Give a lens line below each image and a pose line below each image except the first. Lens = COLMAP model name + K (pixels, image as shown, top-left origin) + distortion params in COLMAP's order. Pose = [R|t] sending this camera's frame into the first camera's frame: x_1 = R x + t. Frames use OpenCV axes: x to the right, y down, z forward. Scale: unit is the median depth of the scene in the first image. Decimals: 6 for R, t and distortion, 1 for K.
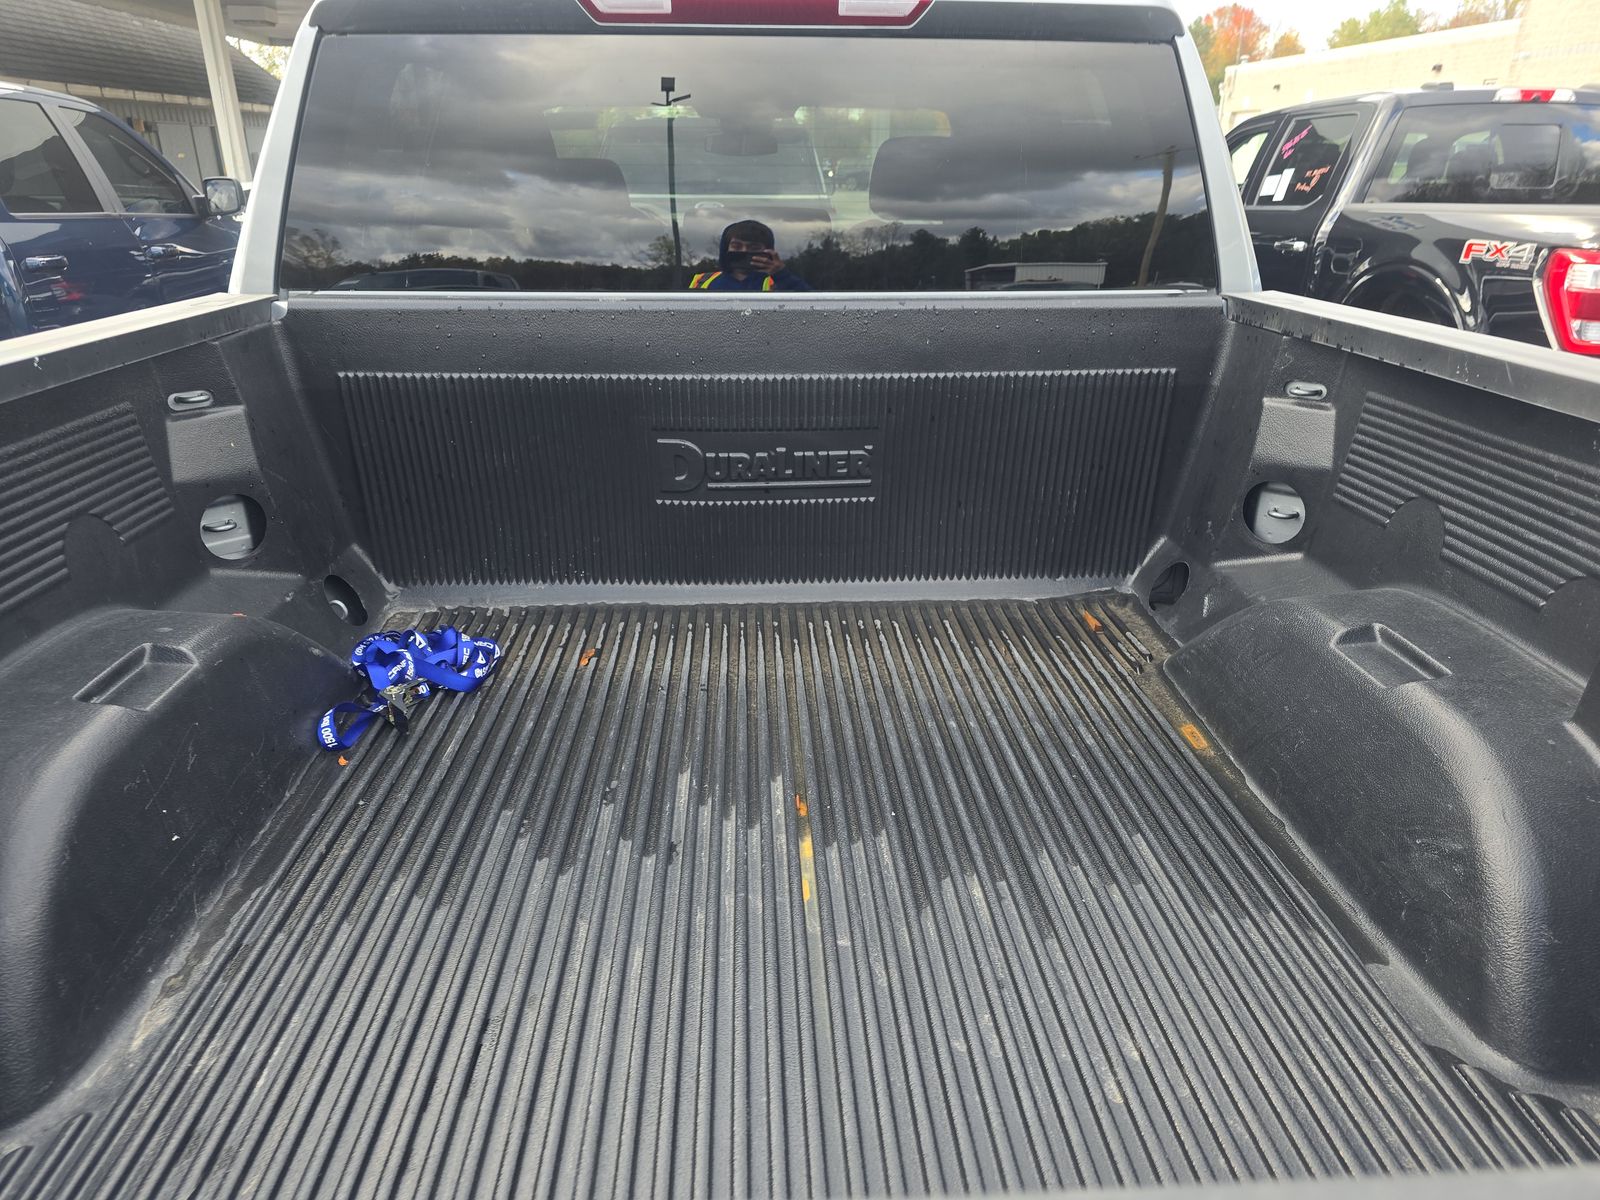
lens RADIAL K [[1088.9, 0, 798.1], [0, 1088.9, 612.2], [0, 0, 1]] dist [0.050388, -0.037709]
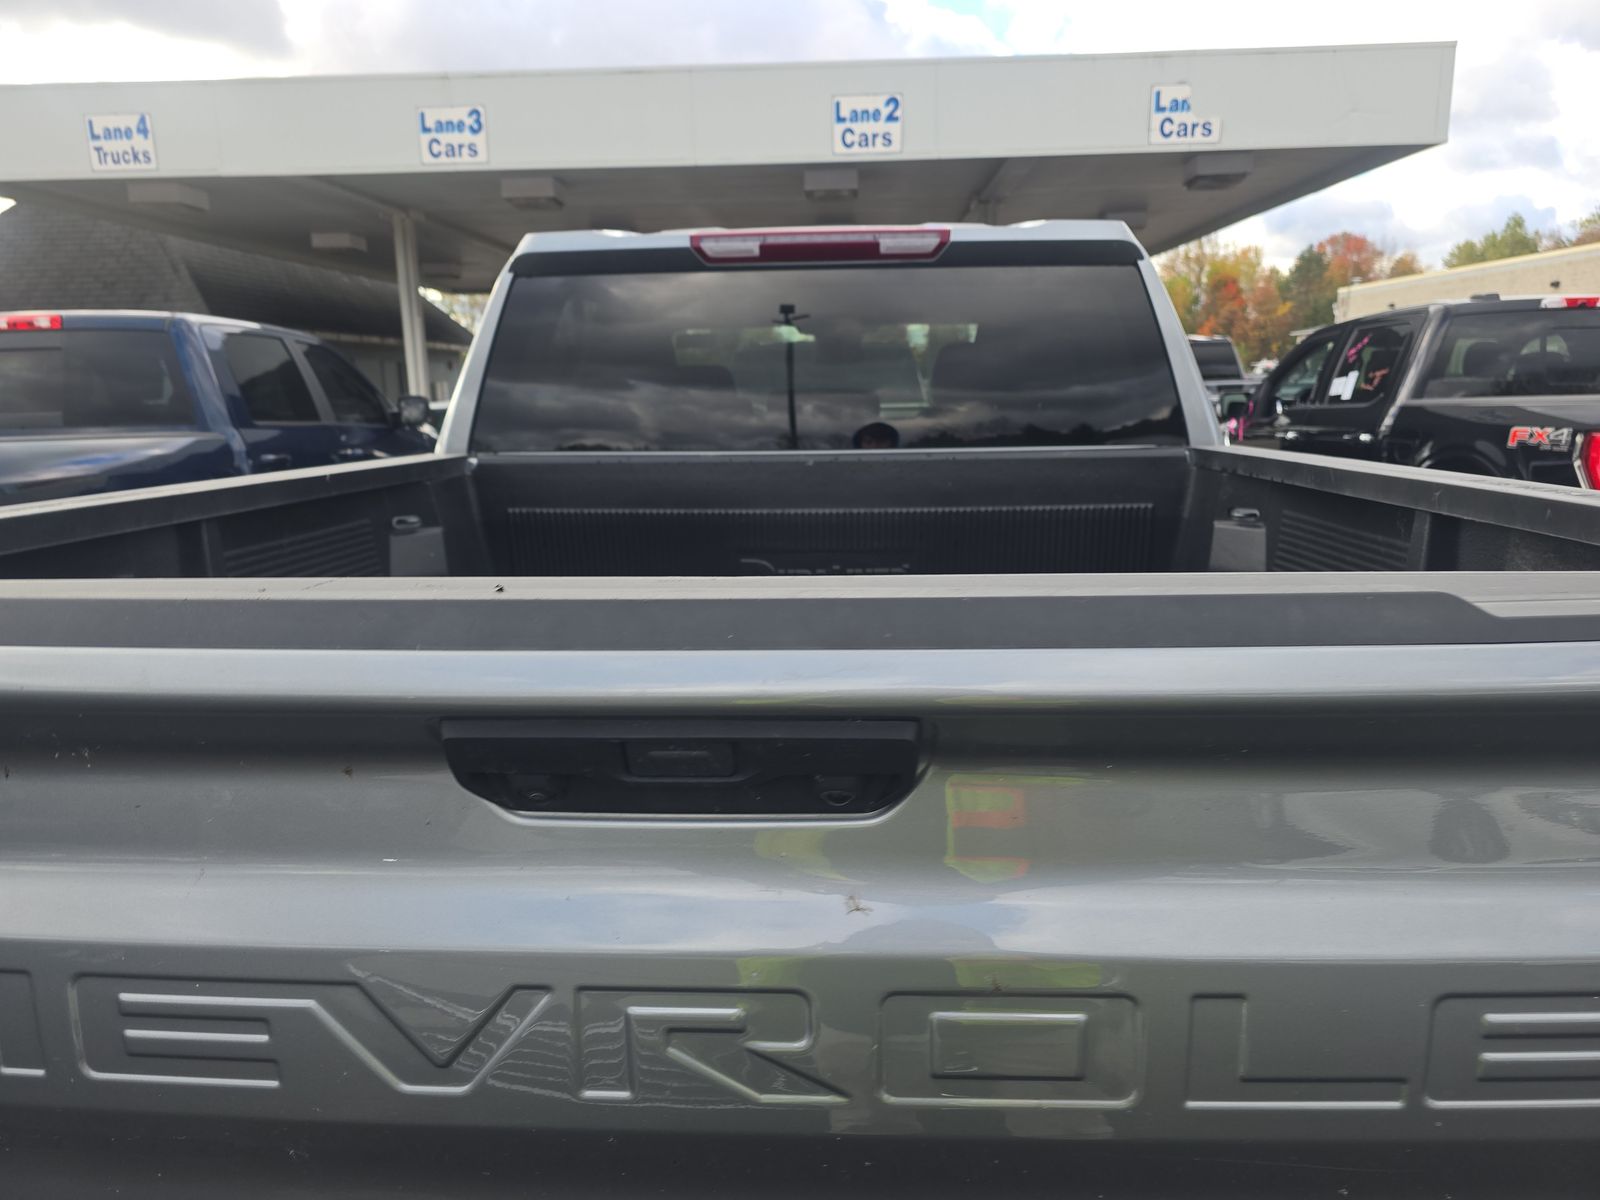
lens RADIAL K [[1088.9, 0, 788.3], [0, 1088.9, 609.9], [0, 0, 1]] dist [0.050388, -0.037709]
pose [[0.993103, 0.007633, -0.117000, 0.033732], [-0.029084, 0.982729, -0.182752, 0.057748], [0.113584, 0.184894, 0.976173, -0.102874]]
